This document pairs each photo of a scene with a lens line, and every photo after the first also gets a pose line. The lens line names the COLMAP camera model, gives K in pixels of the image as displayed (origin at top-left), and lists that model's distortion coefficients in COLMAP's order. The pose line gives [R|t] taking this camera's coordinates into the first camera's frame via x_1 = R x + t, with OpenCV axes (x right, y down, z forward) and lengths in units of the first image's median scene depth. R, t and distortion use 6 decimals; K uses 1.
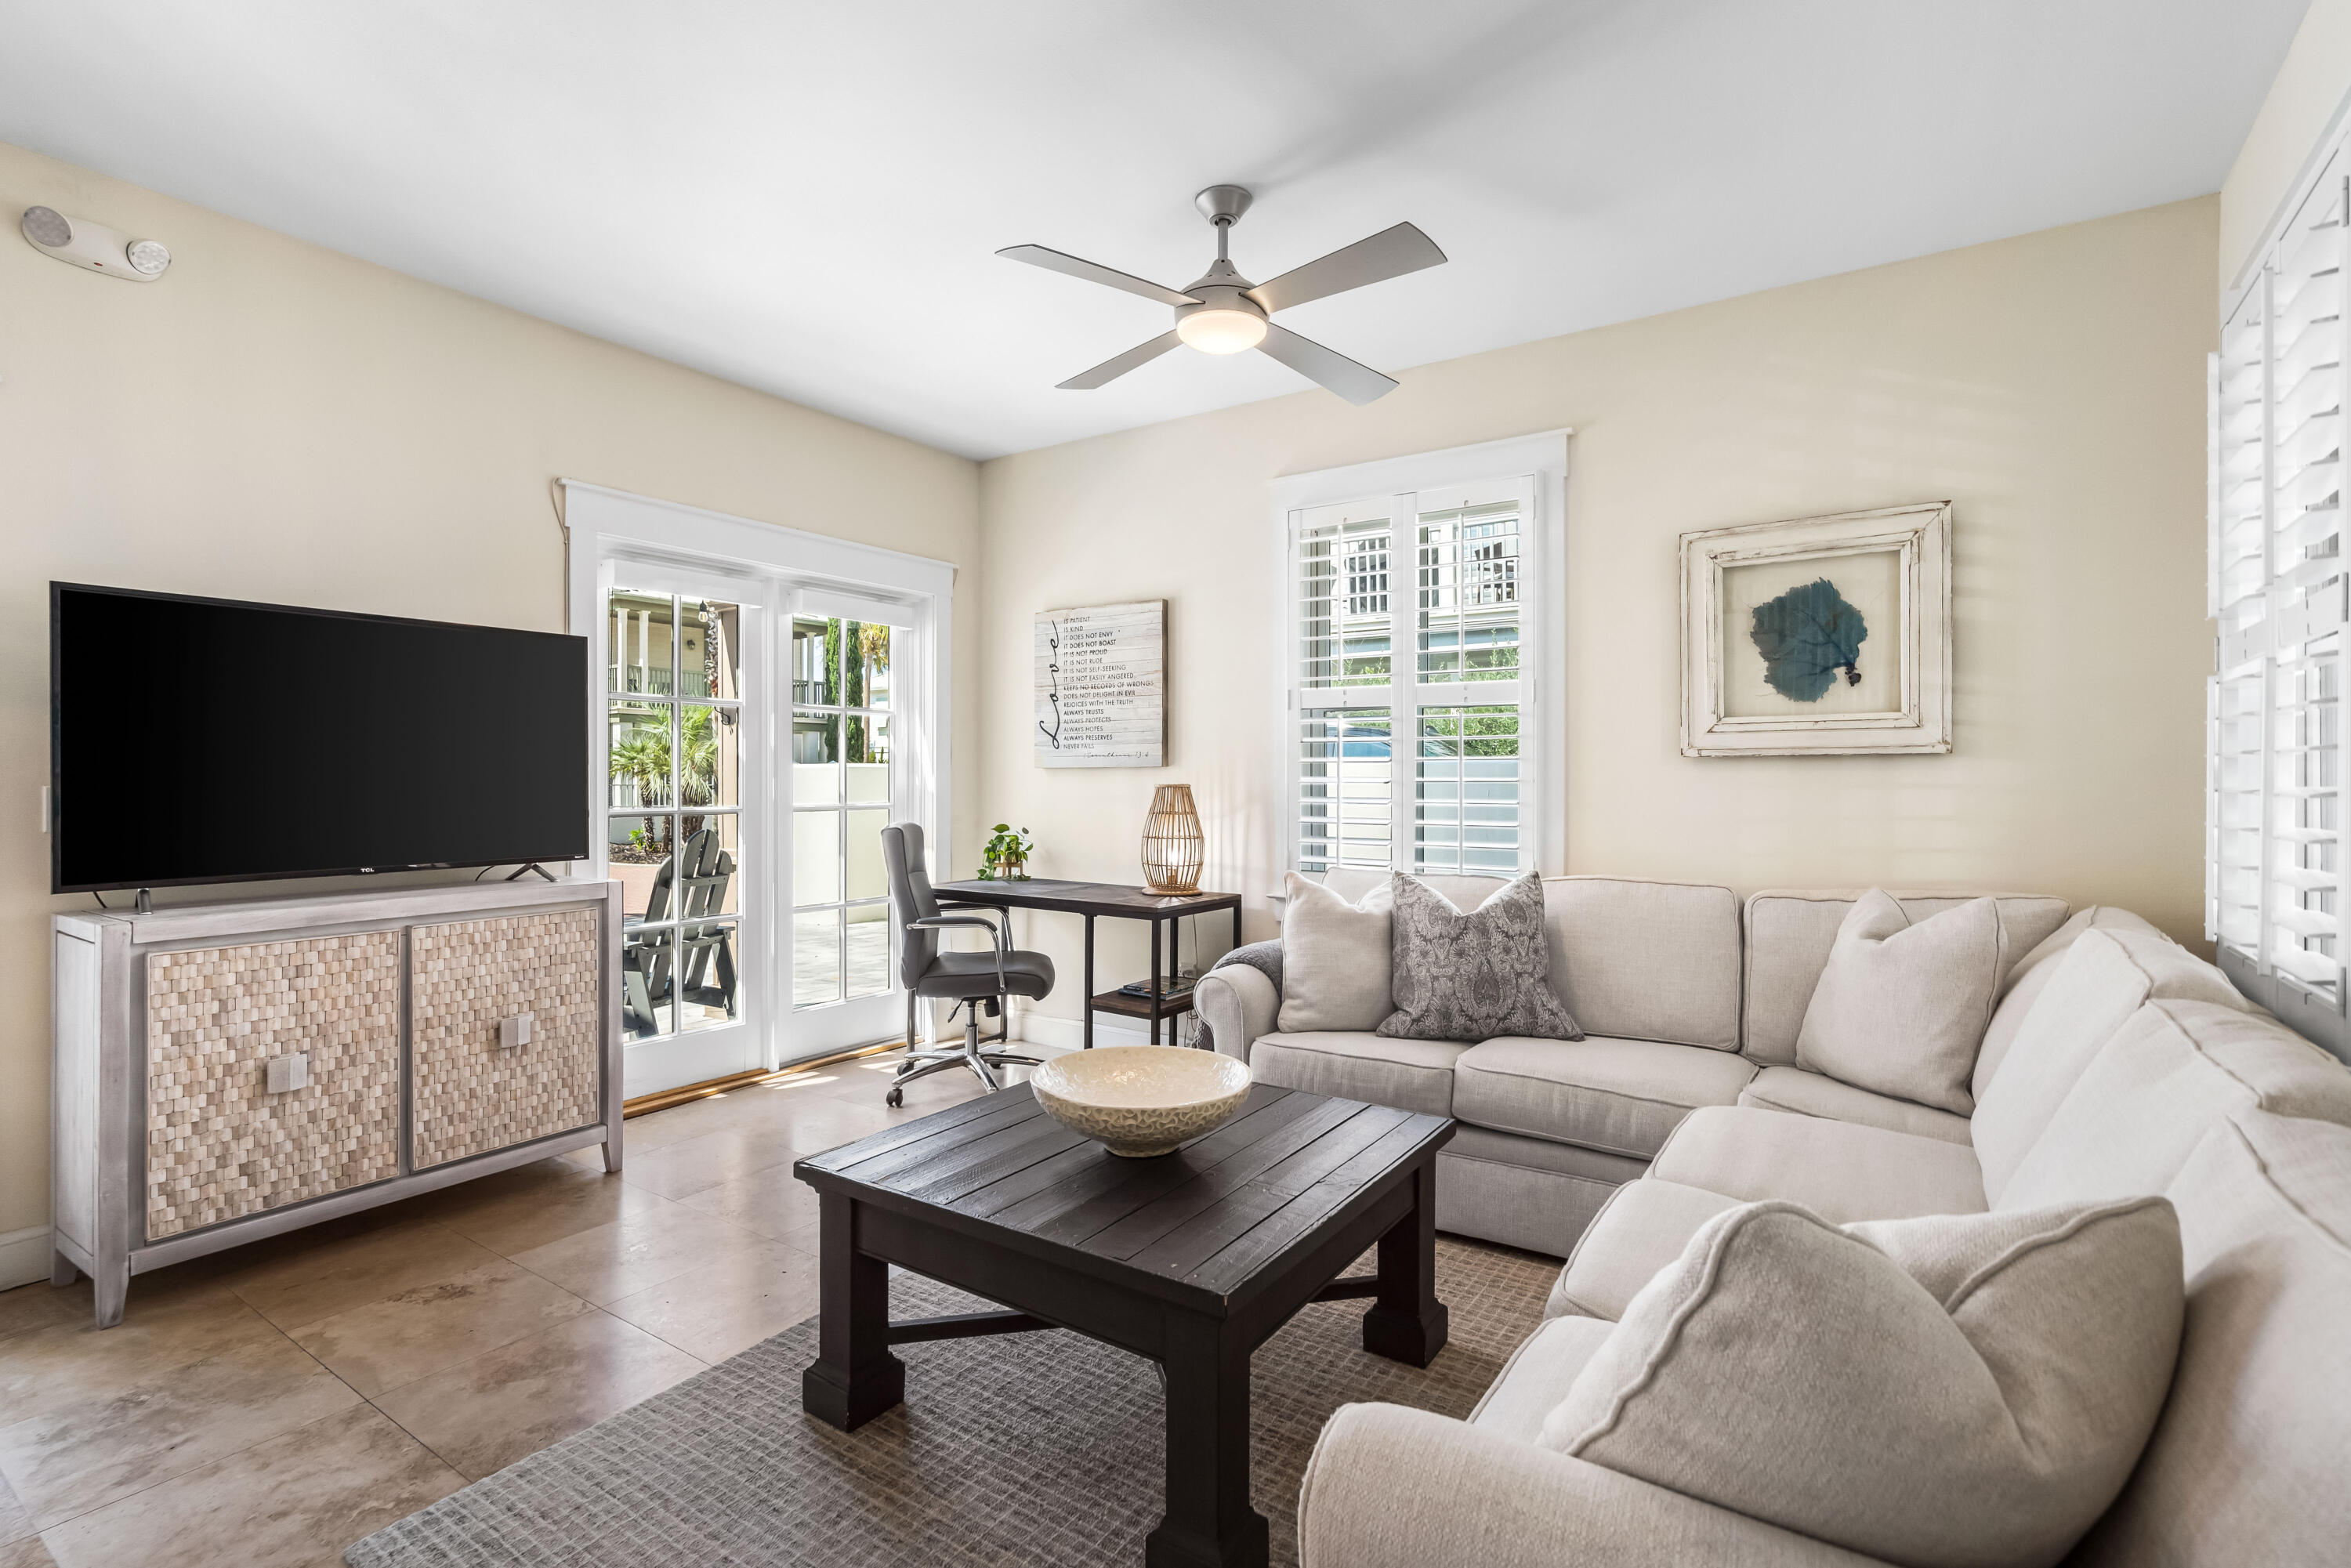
lens RADIAL K [[1112.5, 0, 1169.2], [0, 1112.5, 782.4], [0, 0, 1]] dist [-0.002402, 0.001048]
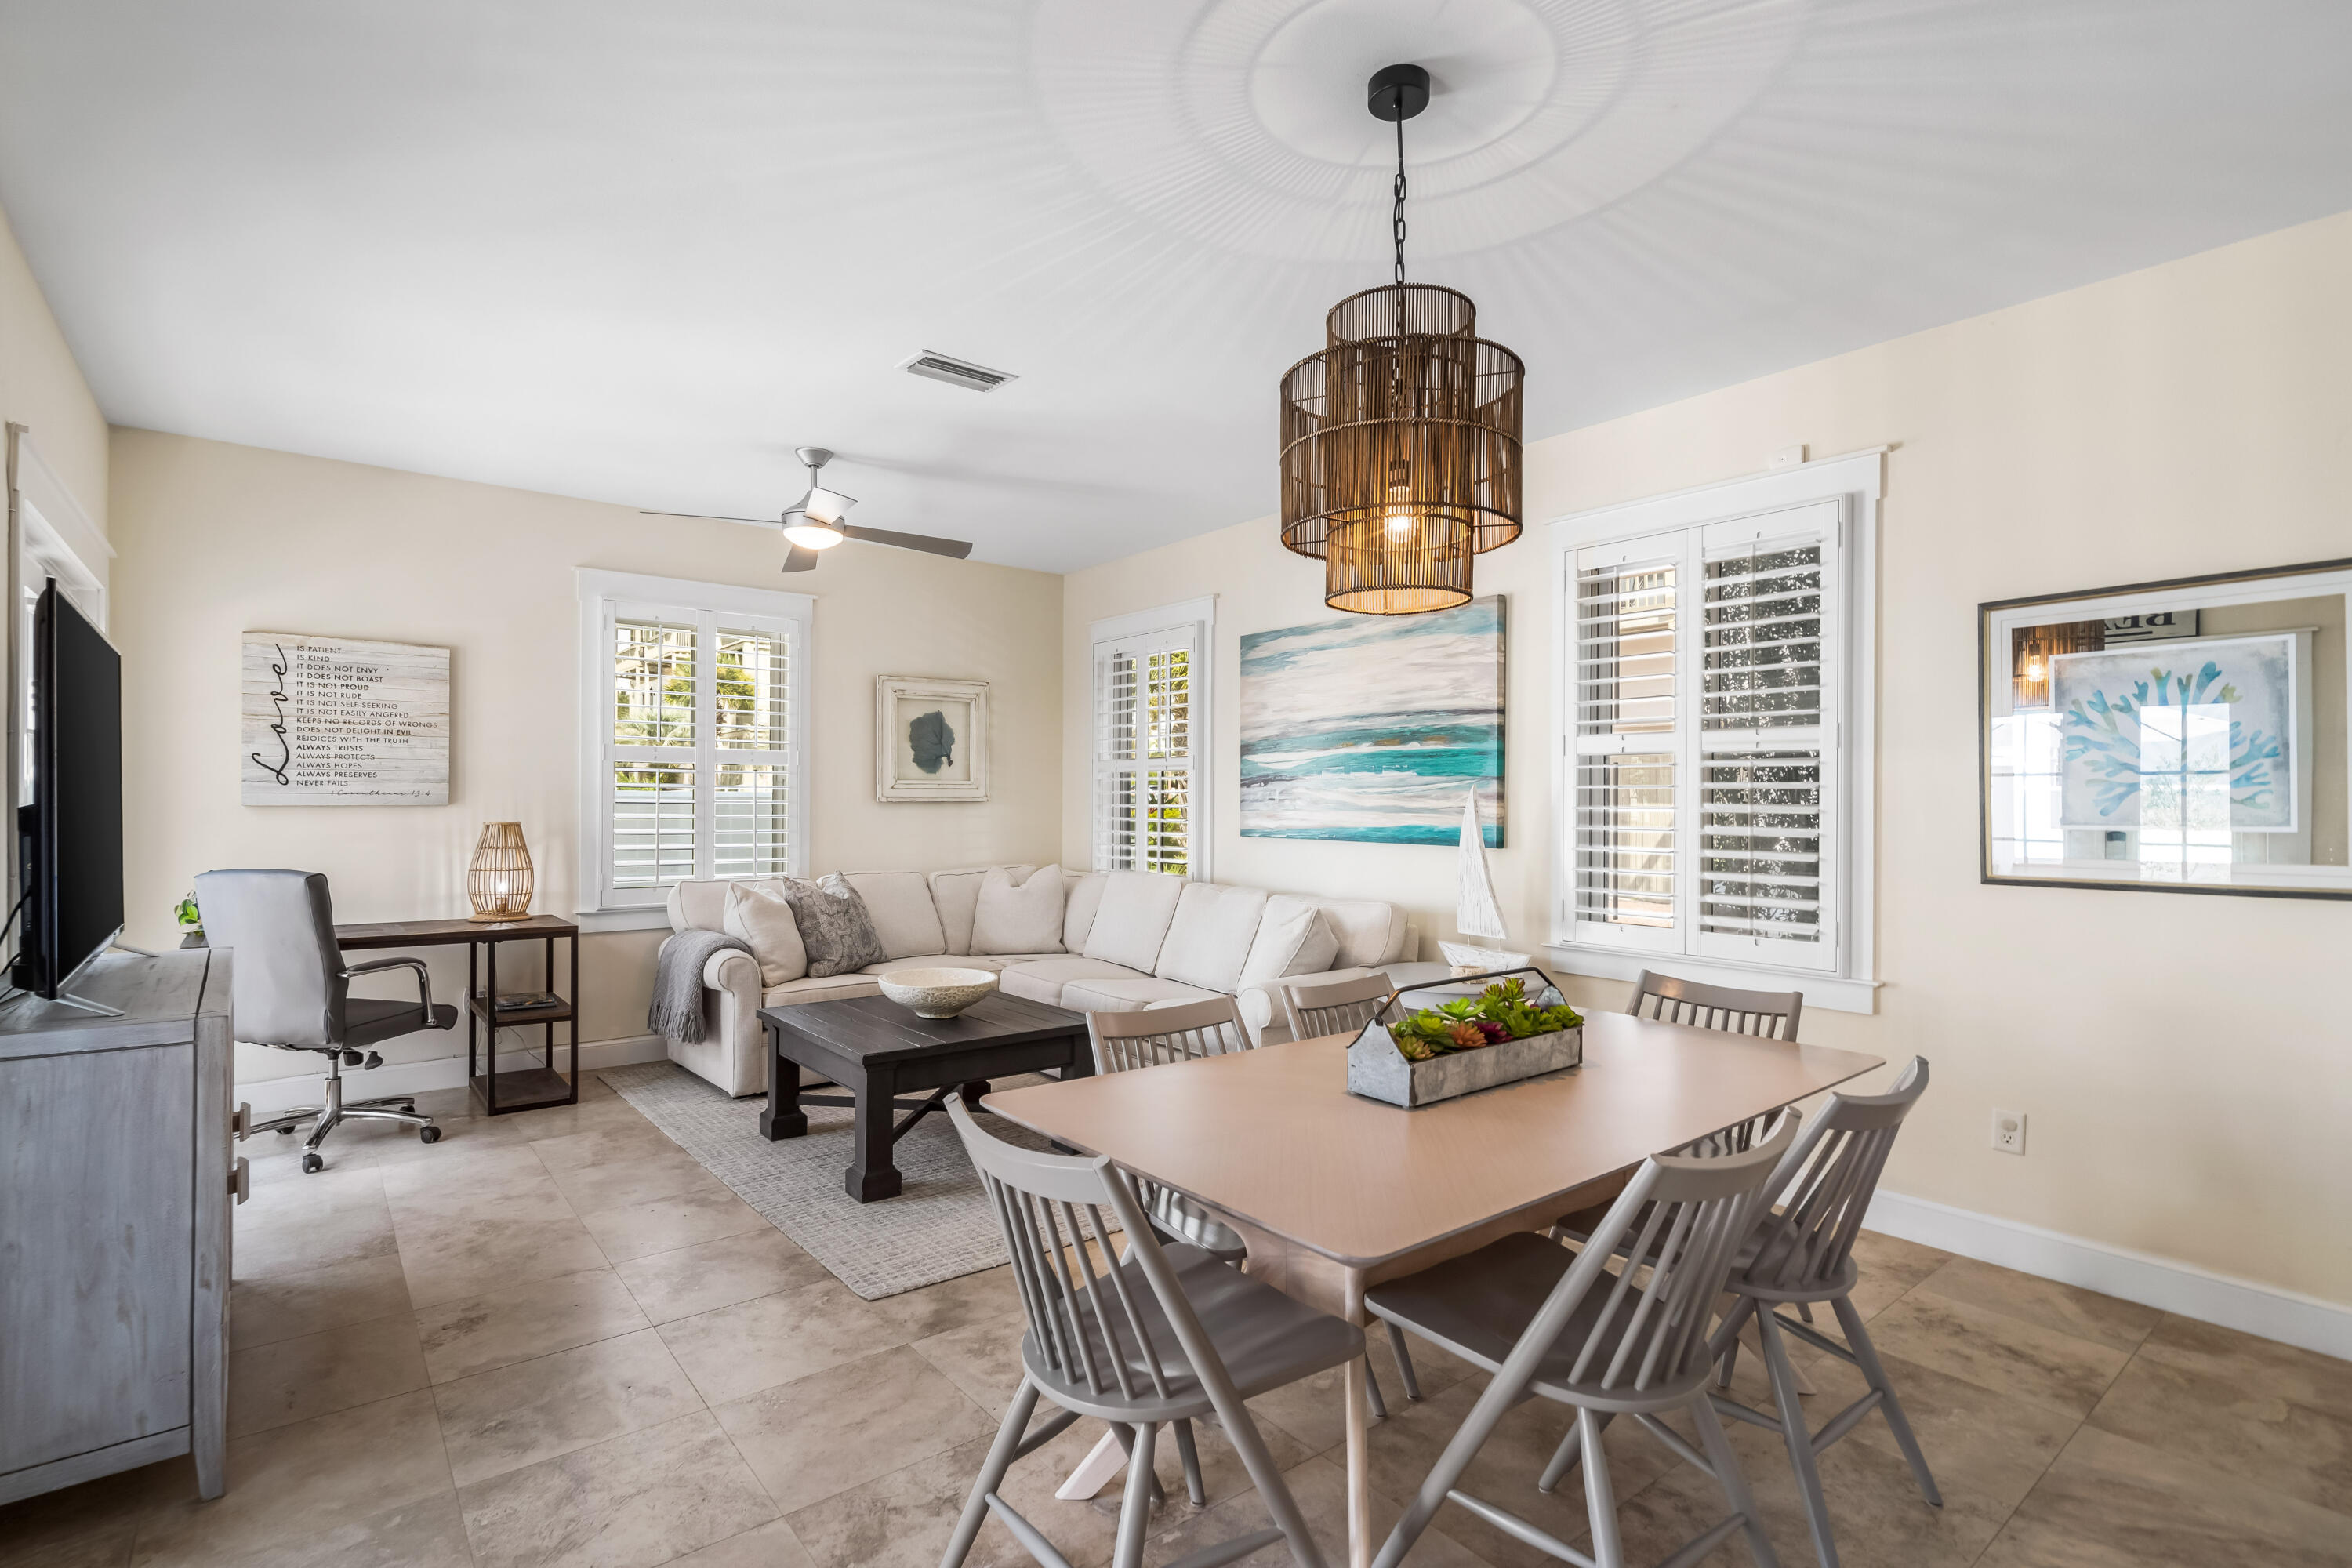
lens RADIAL K [[1100.1, 0, 1163.6], [0, 1100.1, 793.9], [0, 0, 1]] dist [-0.001042, 0.000399]
pose [[0.297827, 0.006757, 0.954596, -1.099323], [0.000278, 0.999974, -0.007165, -0.023352], [-0.954620, 0.002399, 0.297818, 0.050592]]
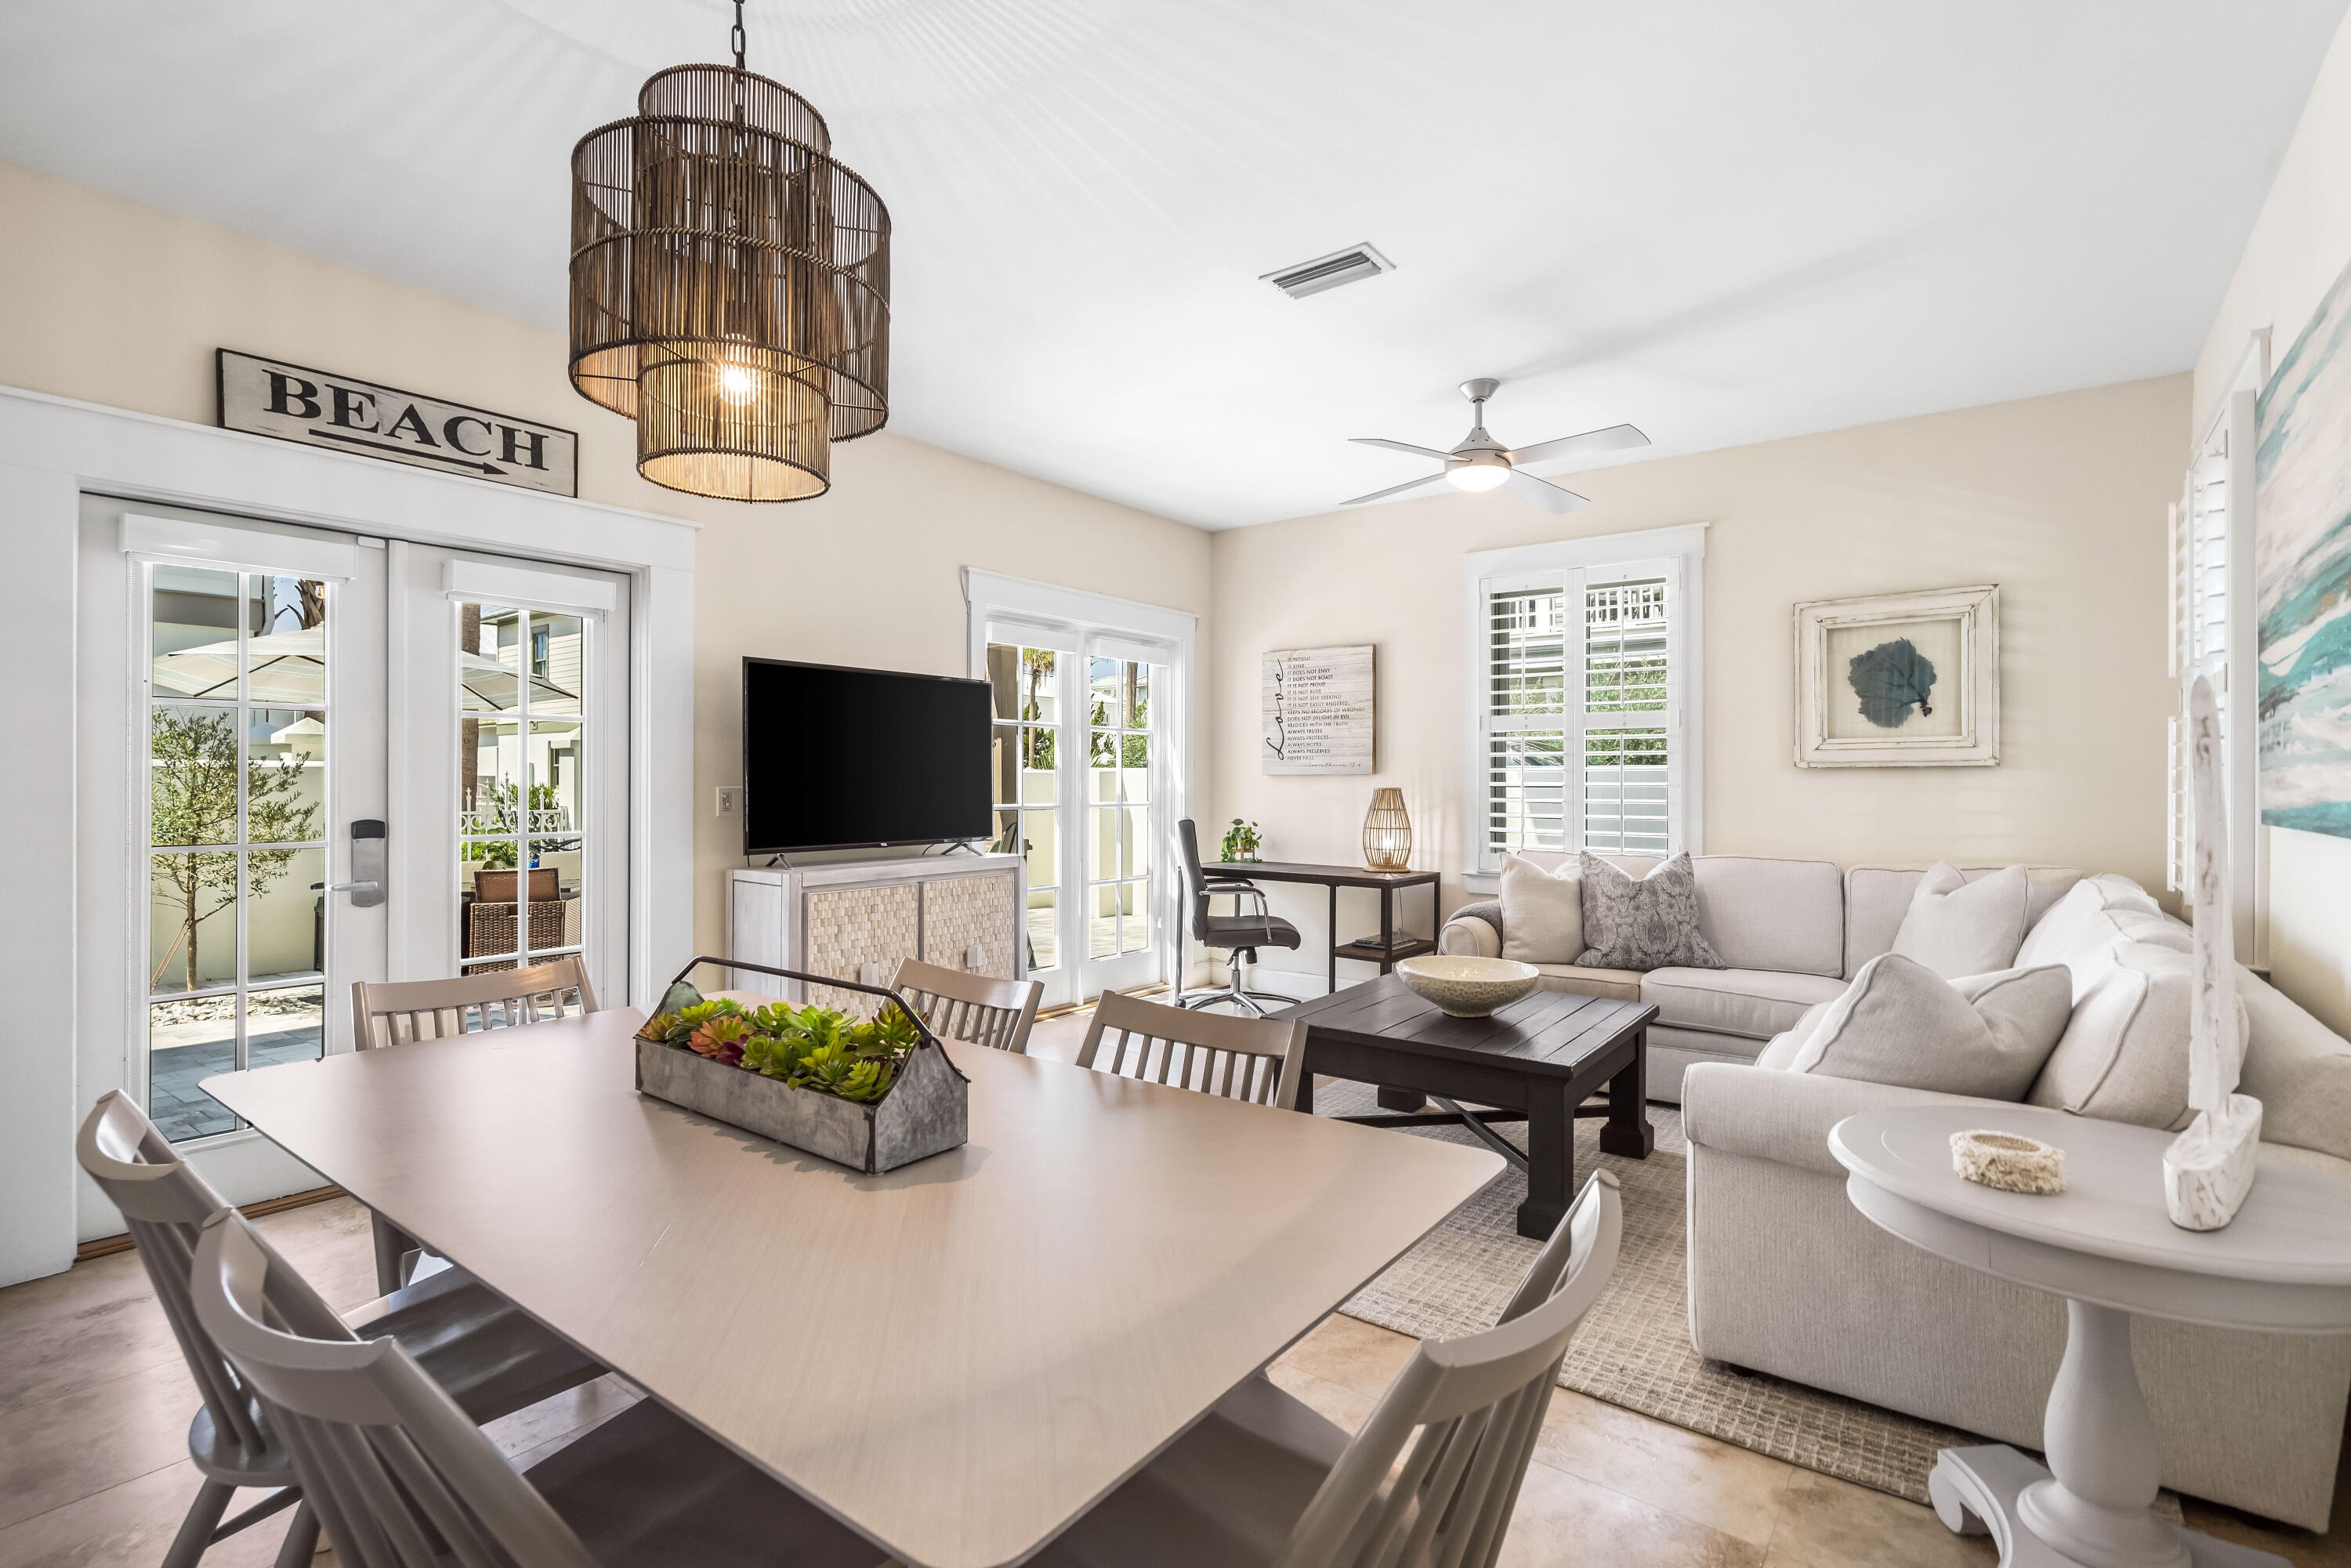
lens RADIAL K [[1093.8, 0, 1176.5], [0, 1093.8, 784.0], [0, 0, 1]] dist [0.000981, 0.000036]
pose [[0.998821, 0.001518, -0.048531, -0.234526], [-0.001658, 0.999995, -0.002851, 0.001934], [0.048527, 0.002928, 0.998818, -0.380309]]
